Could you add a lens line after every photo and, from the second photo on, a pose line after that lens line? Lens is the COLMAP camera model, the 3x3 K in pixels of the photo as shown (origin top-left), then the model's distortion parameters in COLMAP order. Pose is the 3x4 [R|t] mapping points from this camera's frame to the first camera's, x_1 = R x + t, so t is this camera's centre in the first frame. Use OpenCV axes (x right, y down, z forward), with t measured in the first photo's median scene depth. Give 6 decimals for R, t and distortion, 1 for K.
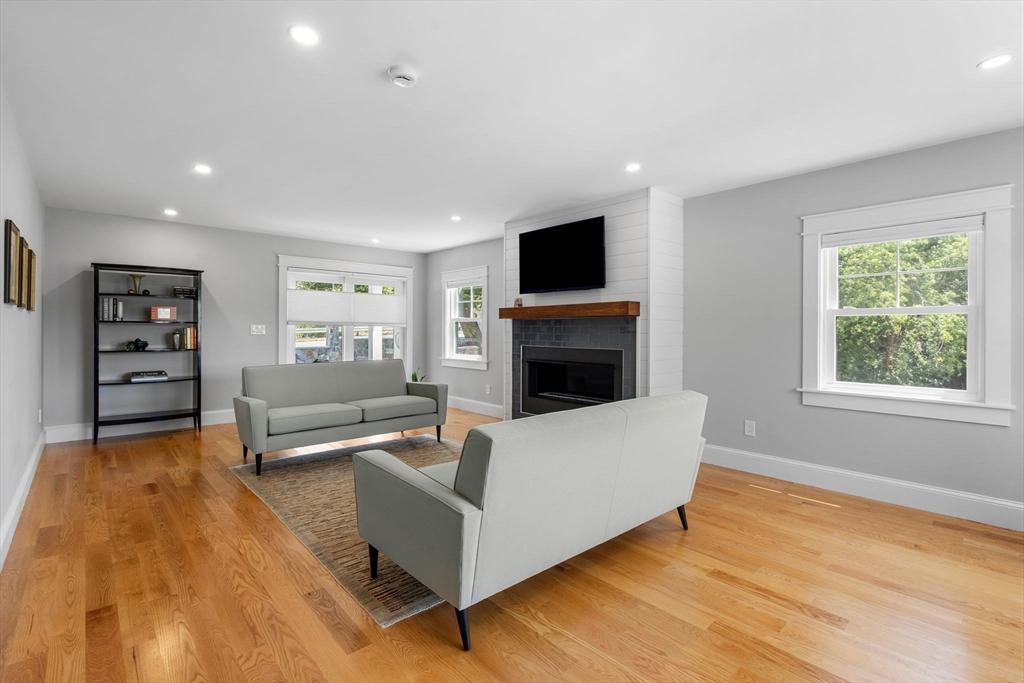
lens RADIAL K [[475.6, 0, 512.0], [0, 475.6, 341.5], [0, 0, 1]] dist [0.007798, 0.000022]
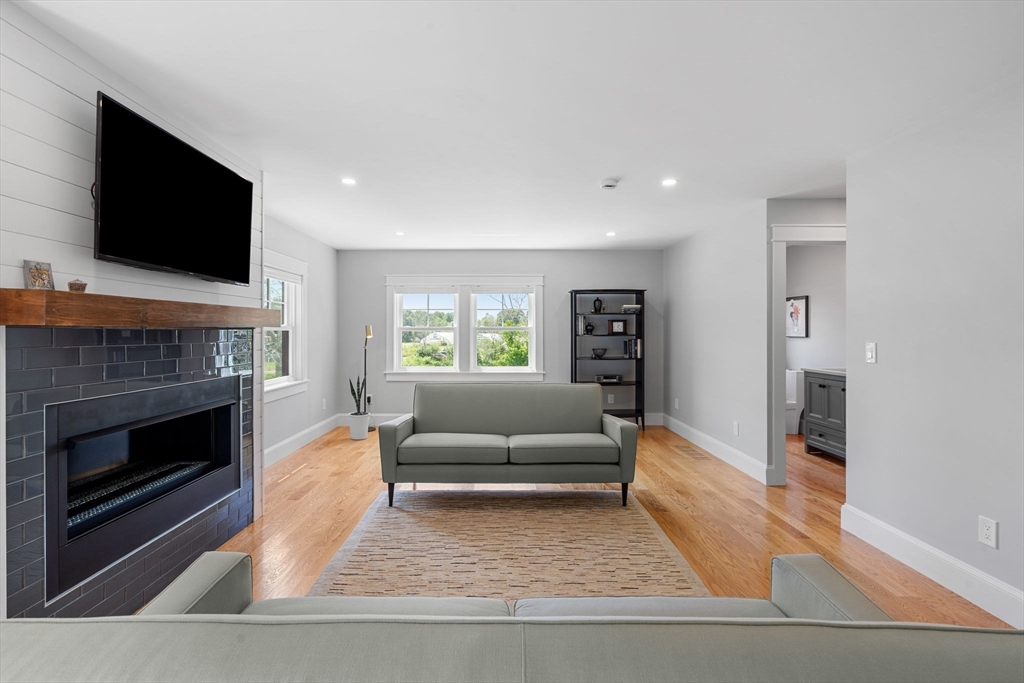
lens RADIAL K [[474.4, 0, 504.9], [0, 474.4, 339.4], [0, 0, 1]] dist [-0.004860, 0.000137]
pose [[-0.749781, -0.010890, 0.661596, -0.571185], [0.019093, 0.999092, 0.038084, -0.058187], [-0.661410, 0.041186, -0.748893, 1.349228]]
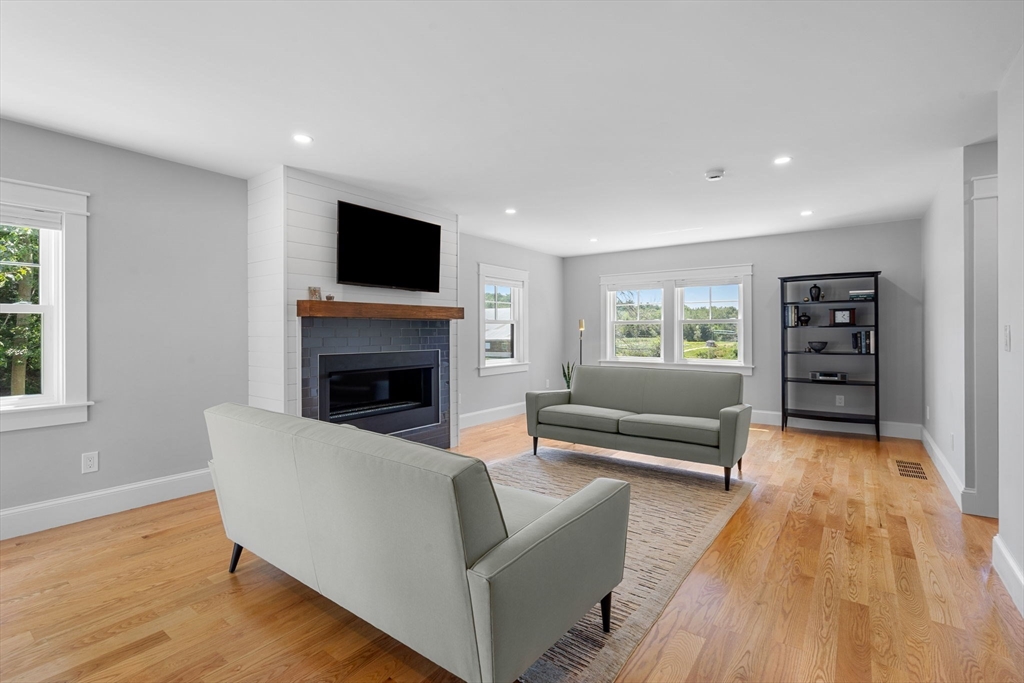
lens RADIAL K [[474.4, 0, 504.9], [0, 474.4, 339.4], [0, 0, 1]] dist [-0.004860, 0.000137]
pose [[-0.195919, -0.016968, 0.980473, -0.937795], [0.030893, 0.999247, 0.023466, -0.029870], [-0.980133, 0.034887, -0.195248, 1.134083]]
